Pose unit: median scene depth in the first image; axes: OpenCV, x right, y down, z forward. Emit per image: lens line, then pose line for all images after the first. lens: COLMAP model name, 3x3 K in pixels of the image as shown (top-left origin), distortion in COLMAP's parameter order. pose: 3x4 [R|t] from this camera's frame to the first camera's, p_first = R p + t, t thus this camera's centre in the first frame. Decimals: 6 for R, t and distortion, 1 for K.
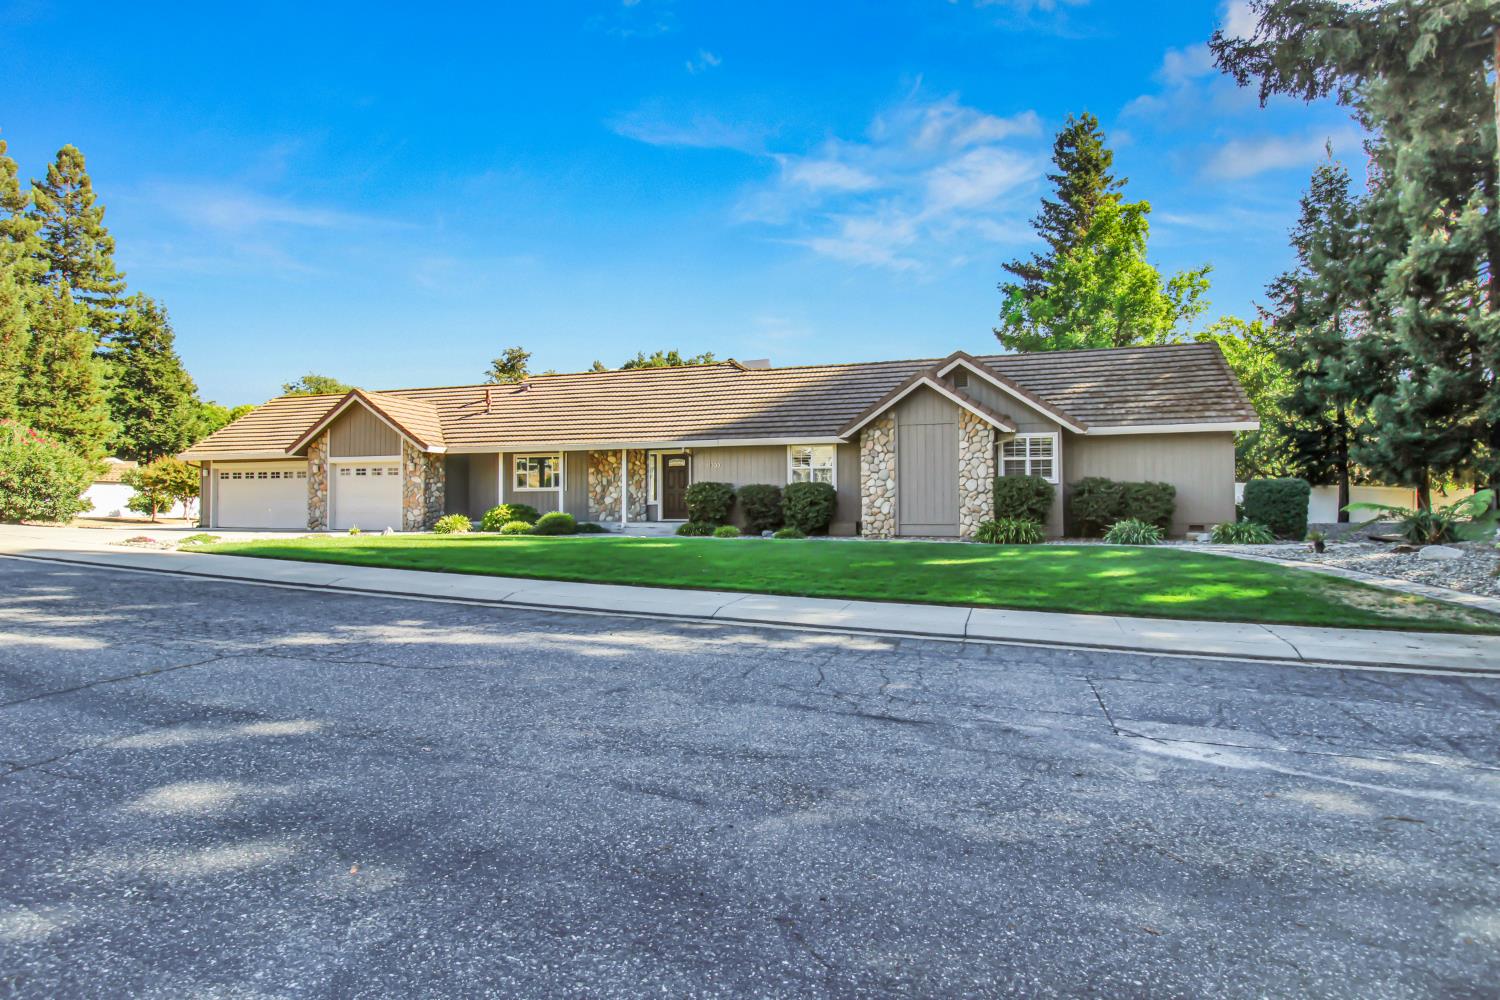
lens RADIAL K [[789.1, 0, 750.8], [0, 789.1, 488.7], [0, 0, 1]] dist [-0.003676, -0.001934]
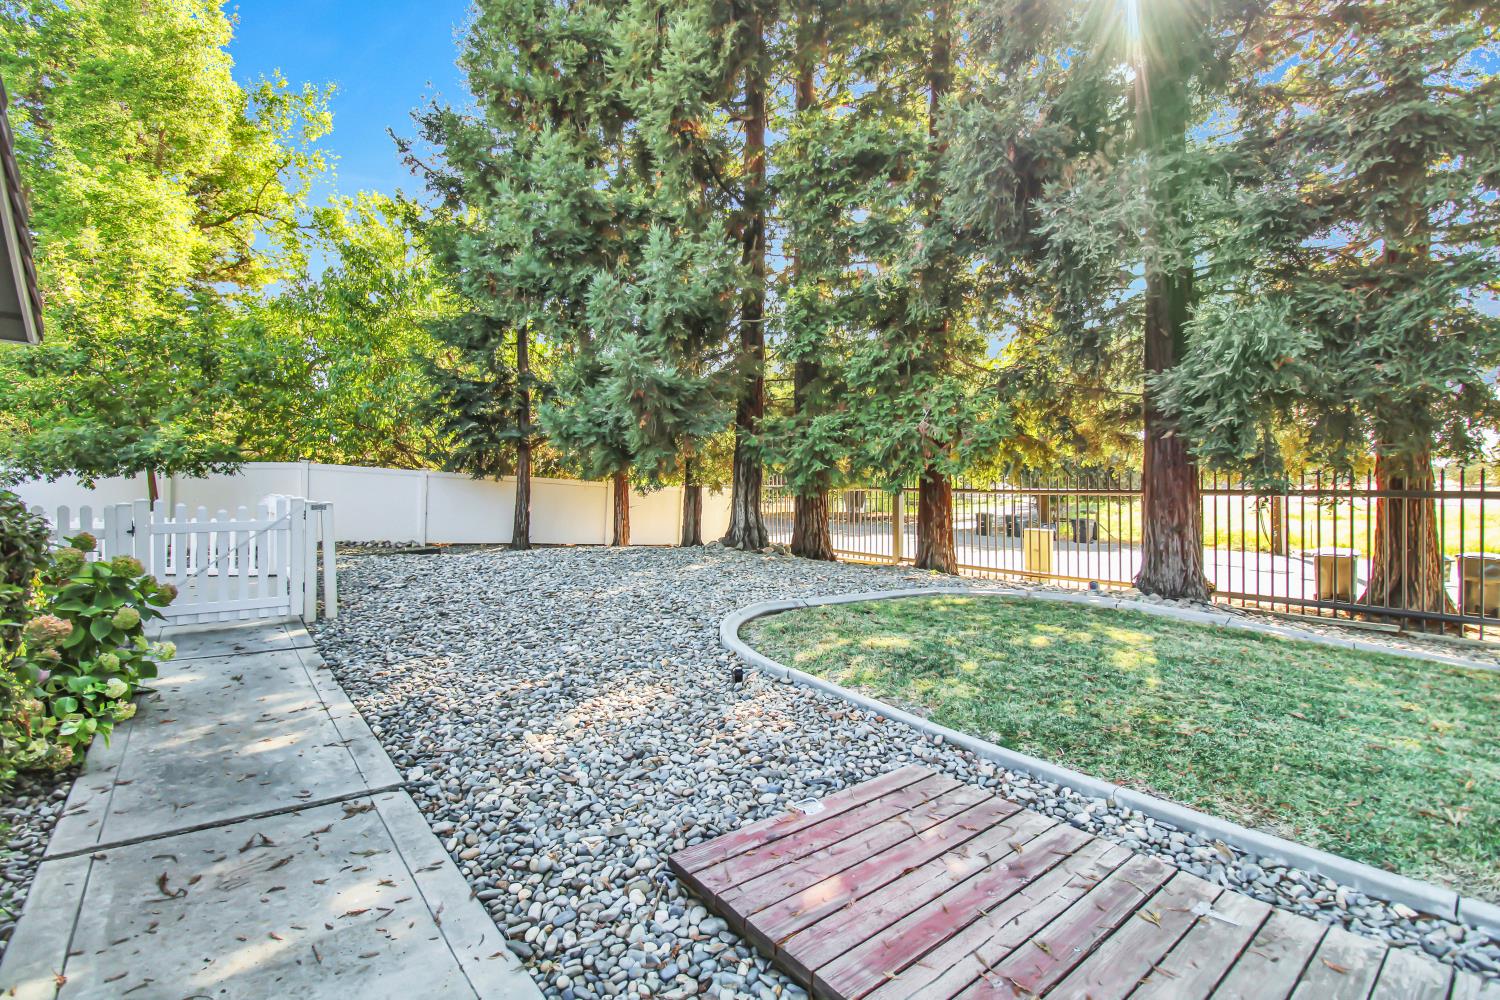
lens RADIAL K [[683.4, 0, 765.5], [0, 683.4, 494.4], [0, 0, 1]] dist [-0.018504, -0.000830]
pose [[0.546221, -0.000833, 0.837641, 0.552531], [-0.029799, 0.999347, 0.020426, -0.008760], [-0.837111, -0.036118, 0.545840, 0.739918]]
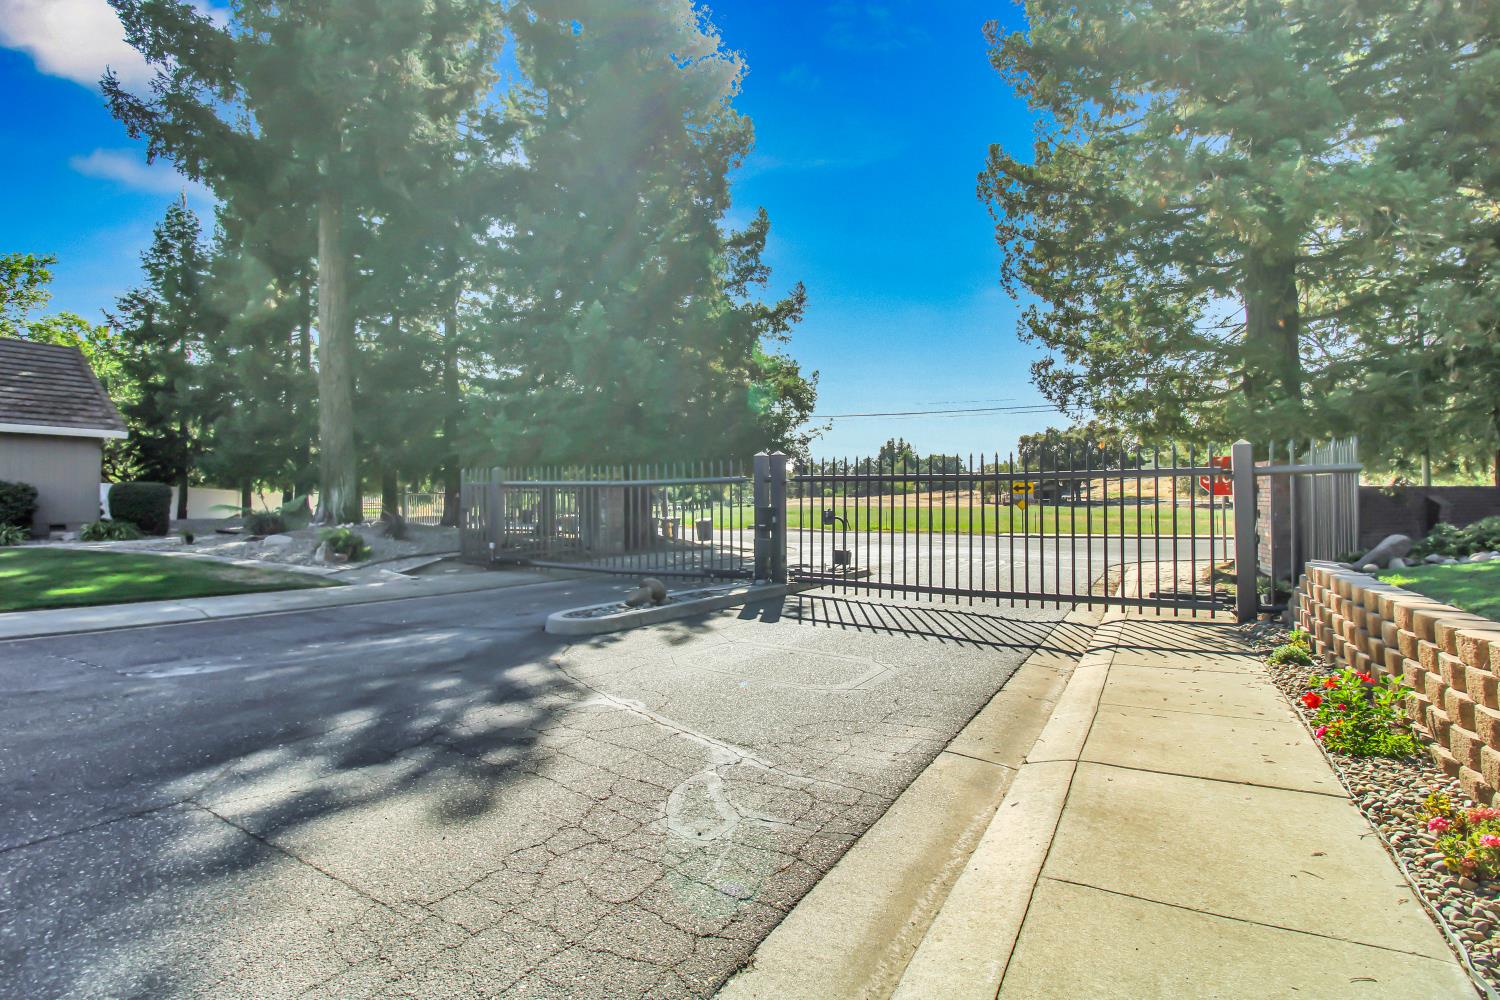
lens RADIAL K [[701.9, 0, 761.4], [0, 701.9, 495.2], [0, 0, 1]] dist [0.003005, -0.014727]
pose [[0.210196, 0.014160, 0.977557, -0.101141], [-0.025138, 0.999643, -0.009075, -0.005778], [-0.977336, -0.022666, 0.210477, -0.072467]]
